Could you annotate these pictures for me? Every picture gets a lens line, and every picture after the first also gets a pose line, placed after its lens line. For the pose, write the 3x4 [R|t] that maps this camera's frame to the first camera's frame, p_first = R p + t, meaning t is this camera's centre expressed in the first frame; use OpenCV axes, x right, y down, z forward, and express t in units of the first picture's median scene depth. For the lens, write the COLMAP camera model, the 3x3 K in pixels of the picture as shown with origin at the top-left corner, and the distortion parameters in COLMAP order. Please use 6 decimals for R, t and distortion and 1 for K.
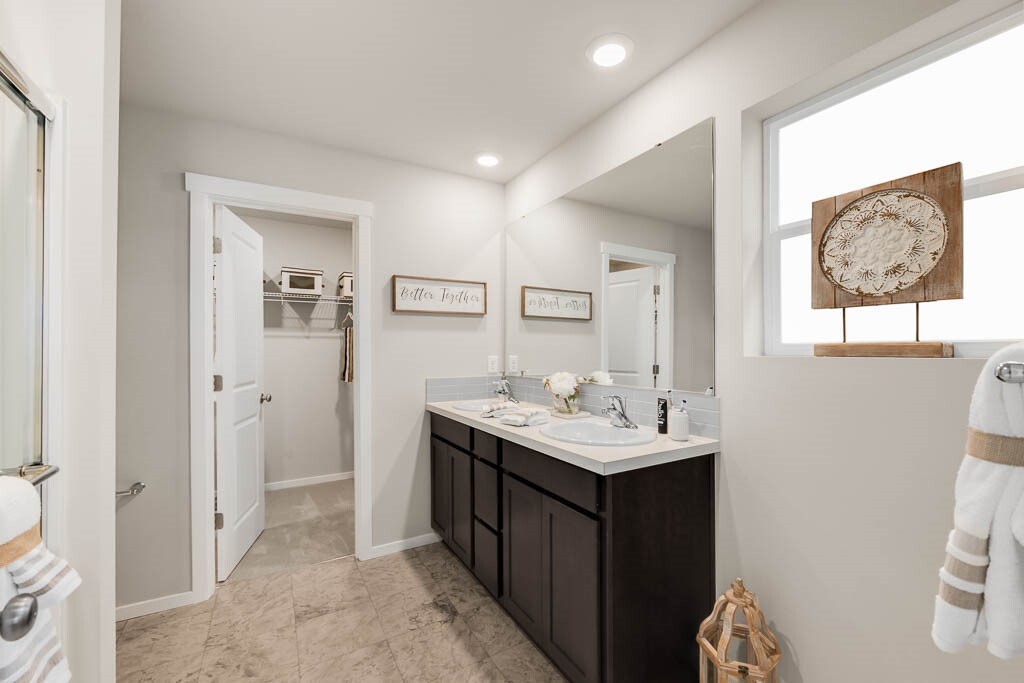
lens RADIAL K [[420.2, 0, 513.7], [0, 420.2, 344.4], [0, 0, 1]] dist [-0.002417, -0.000132]
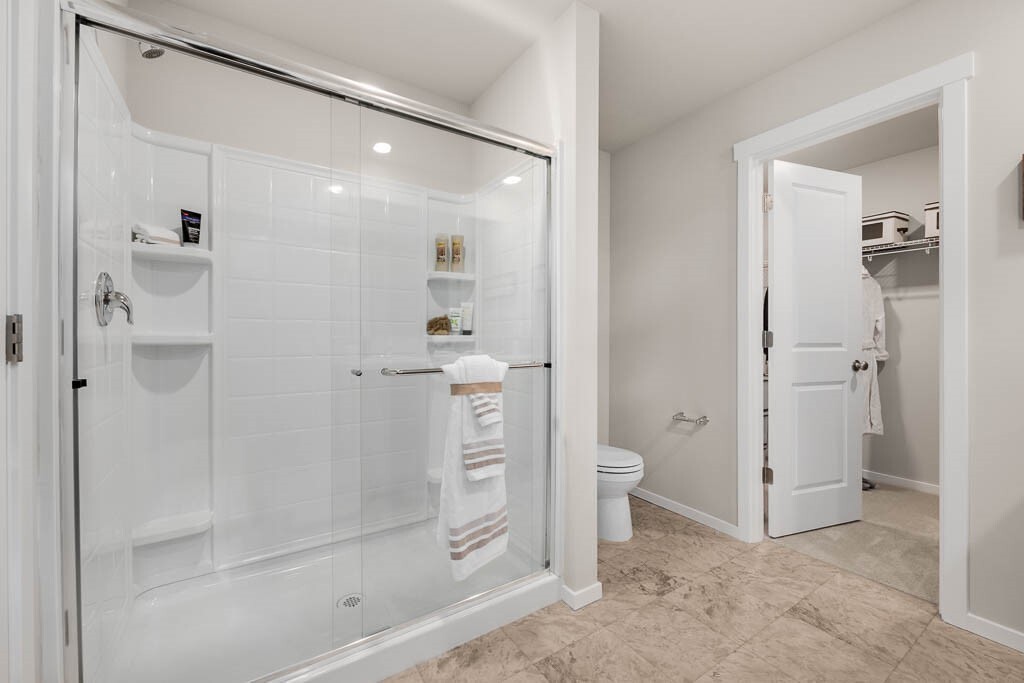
lens RADIAL K [[420.2, 0, 541.1], [0, 420.2, 340.0], [0, 0, 1]] dist [-0.002417, -0.000132]
pose [[0.077594, 0.007899, -0.996954, 0.281947], [0.010784, 0.999903, 0.008762, 0.086264], [0.996927, -0.011431, 0.077501, 0.412317]]
